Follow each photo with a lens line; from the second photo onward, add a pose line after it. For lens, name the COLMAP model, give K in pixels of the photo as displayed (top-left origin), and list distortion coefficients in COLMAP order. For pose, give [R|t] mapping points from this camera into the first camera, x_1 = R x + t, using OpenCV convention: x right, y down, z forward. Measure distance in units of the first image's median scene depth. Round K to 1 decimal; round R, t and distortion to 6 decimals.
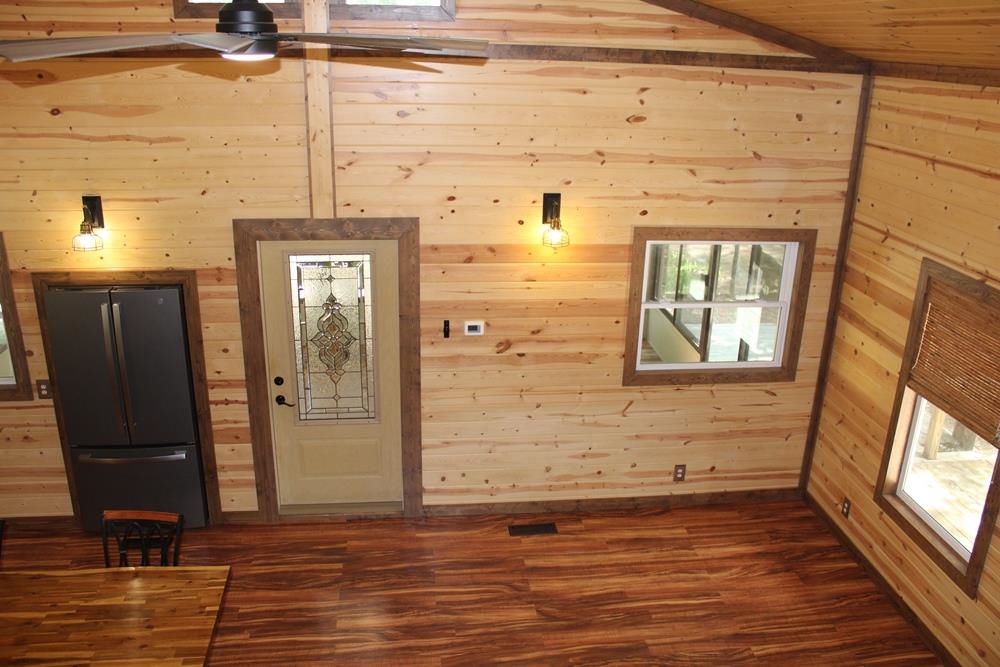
lens RADIAL K [[846.3, 0, 483.3], [0, 846.3, 349.9], [0, 0, 1]] dist [-0.129179, 0.092763]
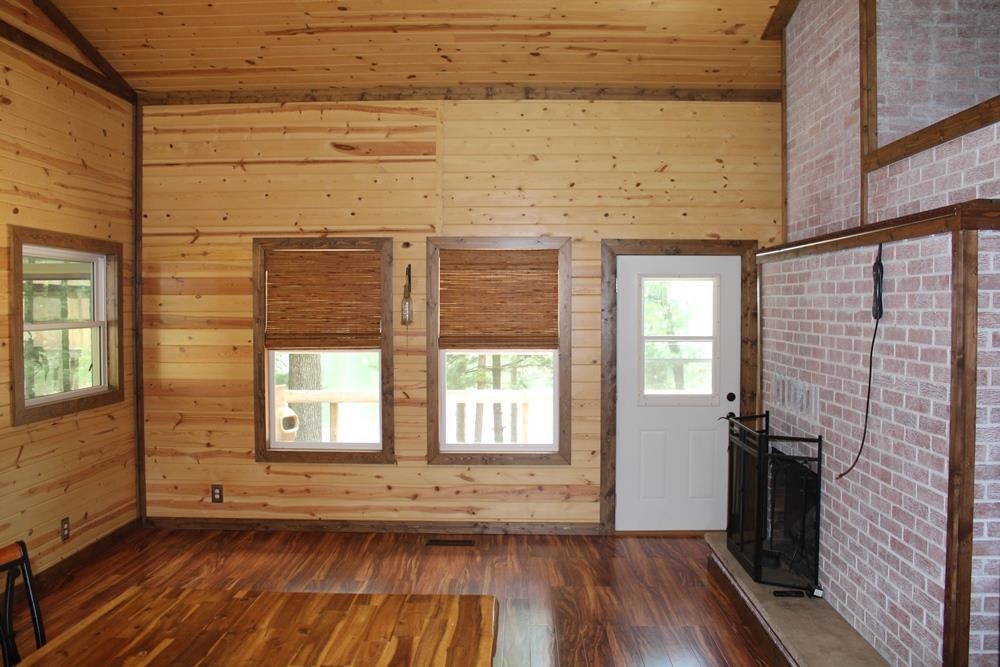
lens RADIAL K [[846.3, 0, 530.0], [0, 846.3, 339.1], [0, 0, 1]] dist [-0.129179, 0.092763]
pose [[0.109403, -0.062262, 0.992046, -0.630369], [0.358953, 0.933163, 0.018981, 0.144618], [-0.926922, 0.354021, 0.124440, 0.470346]]
